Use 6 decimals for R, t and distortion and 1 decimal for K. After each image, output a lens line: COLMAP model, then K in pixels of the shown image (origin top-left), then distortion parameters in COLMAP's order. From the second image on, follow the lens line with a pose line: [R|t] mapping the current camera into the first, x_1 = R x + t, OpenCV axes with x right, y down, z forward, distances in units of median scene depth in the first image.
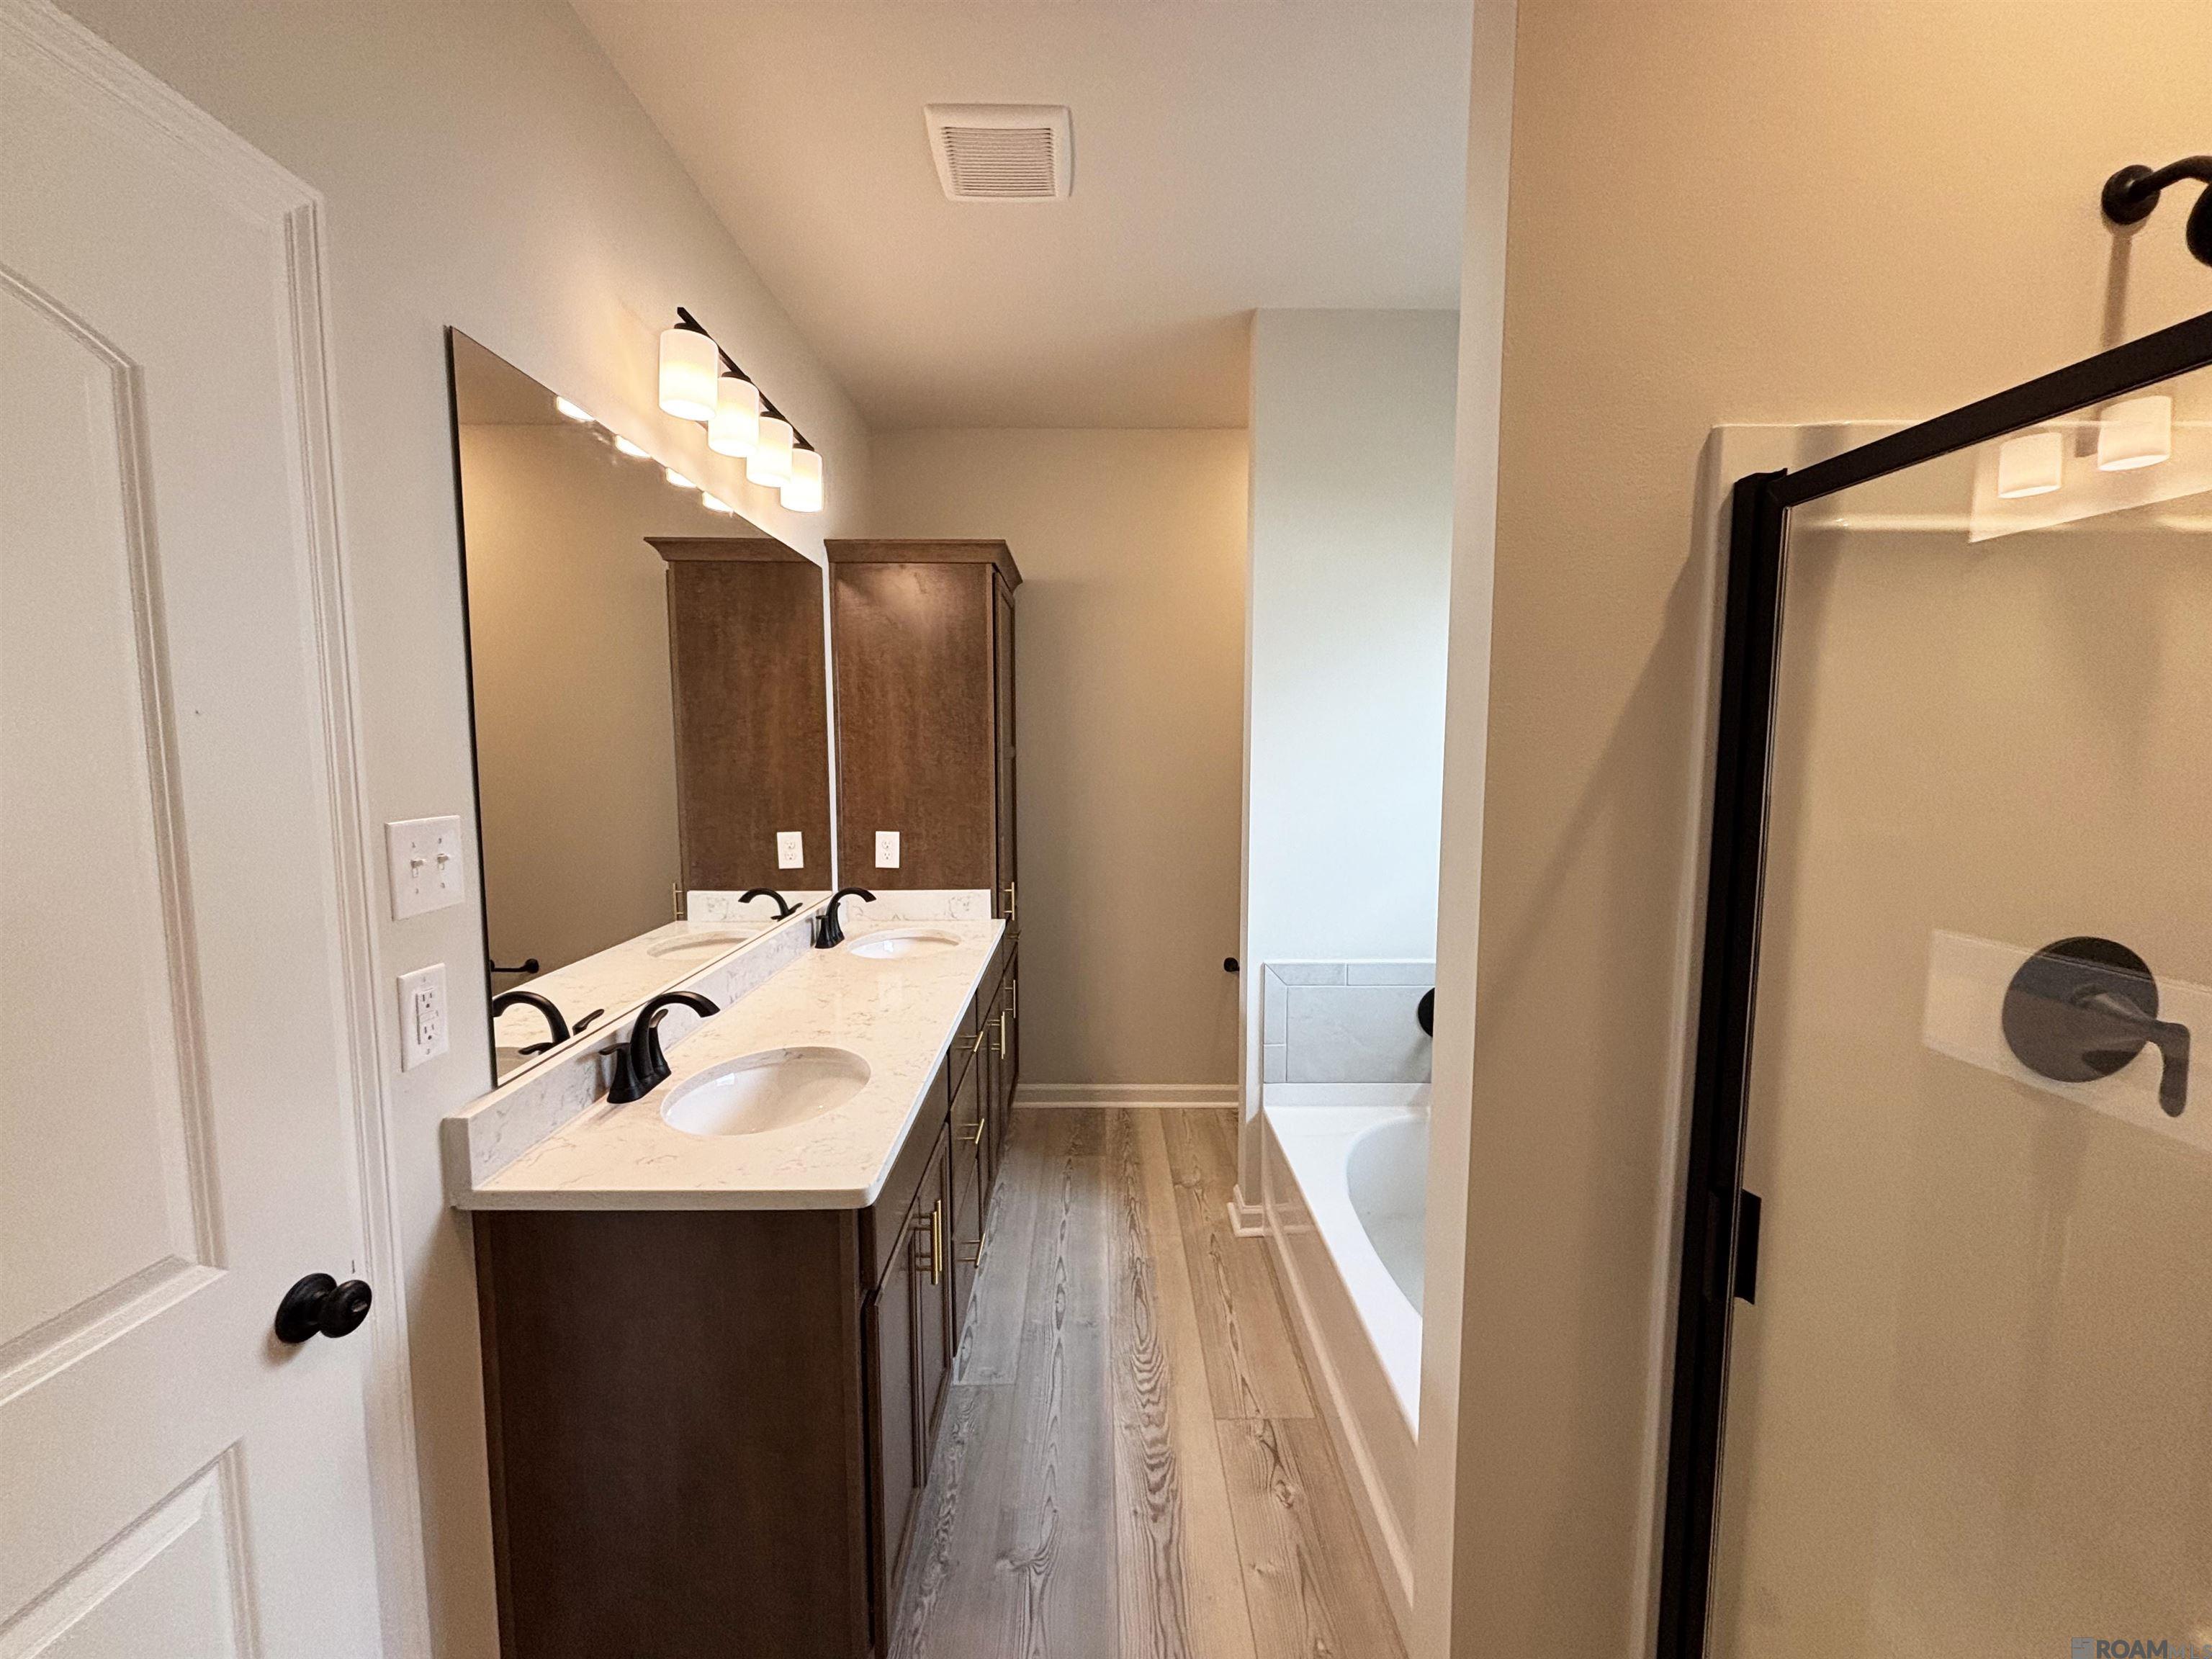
lens RADIAL K [[911.3, 0, 1098.4], [0, 911.3, 824.4], [0, 0, 1]] dist [-0.000699, 0.012883]
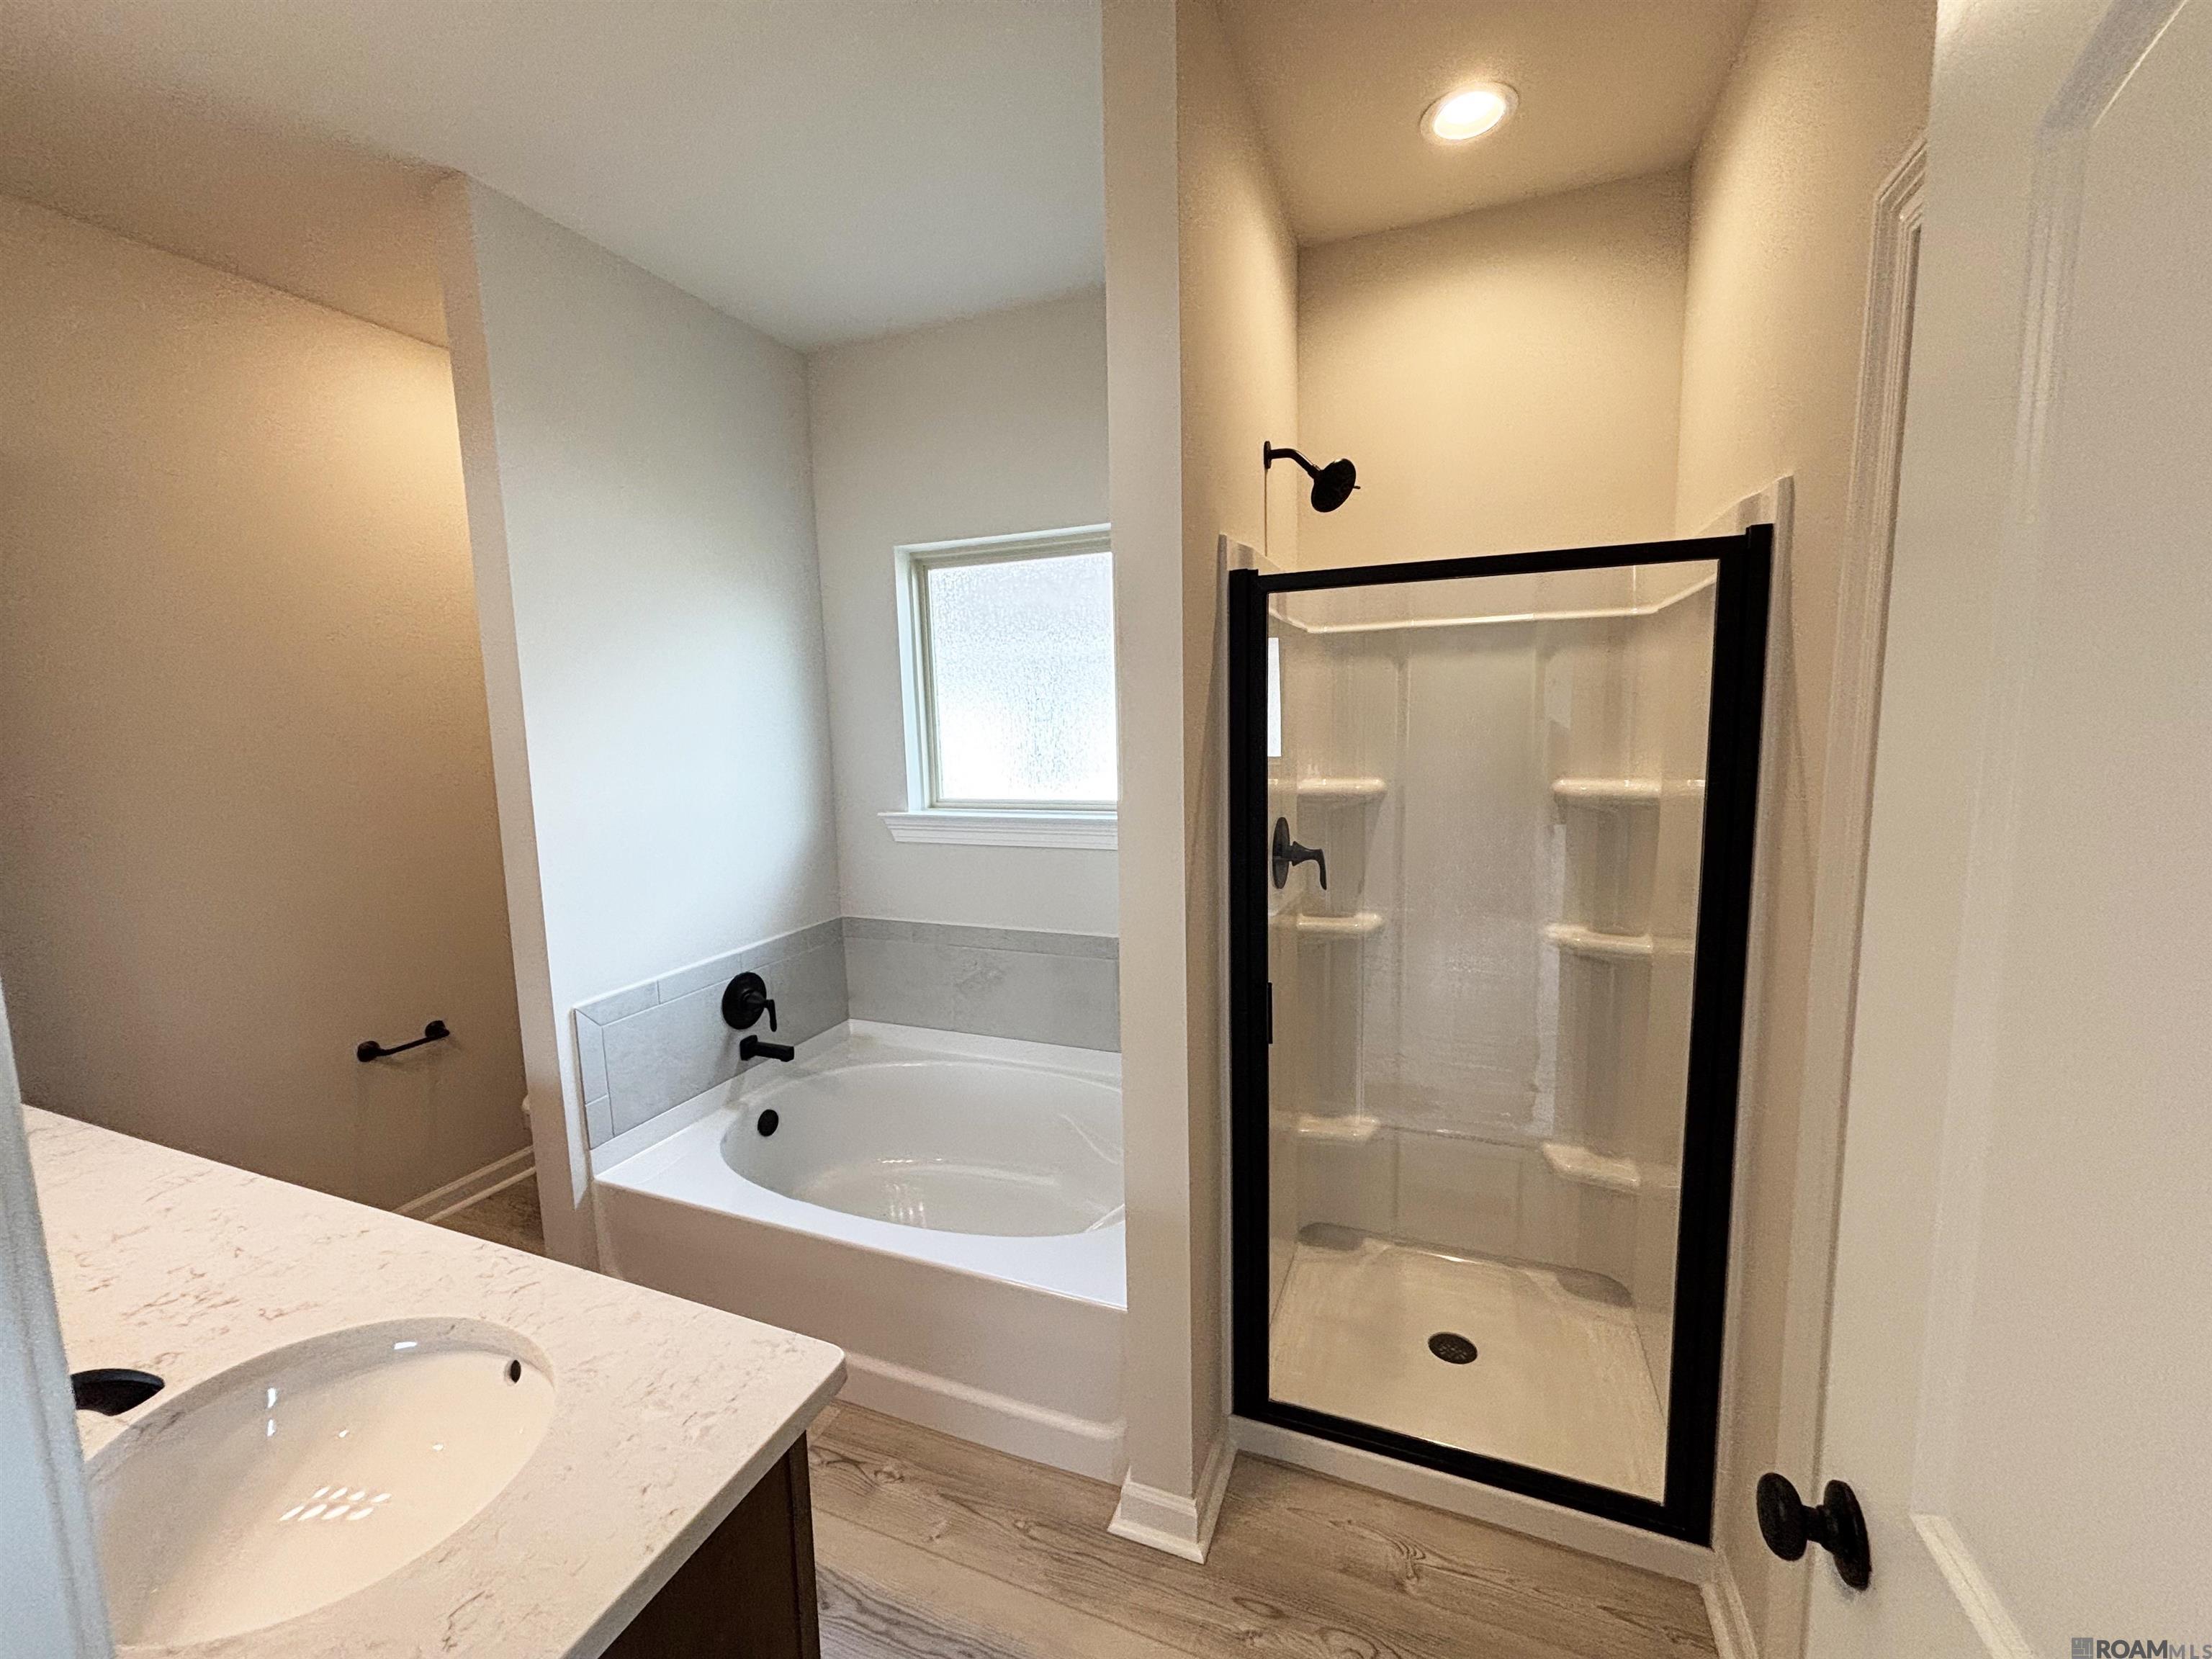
lens RADIAL K [[911.3, 0, 1098.4], [0, 911.3, 824.4], [0, 0, 1]] dist [-0.000699, 0.012883]
pose [[0.386134, -0.118640, 0.914781, -0.559689], [0.106726, 0.990781, 0.083447, -0.046833], [-0.916248, 0.065410, 0.395236, 0.342515]]
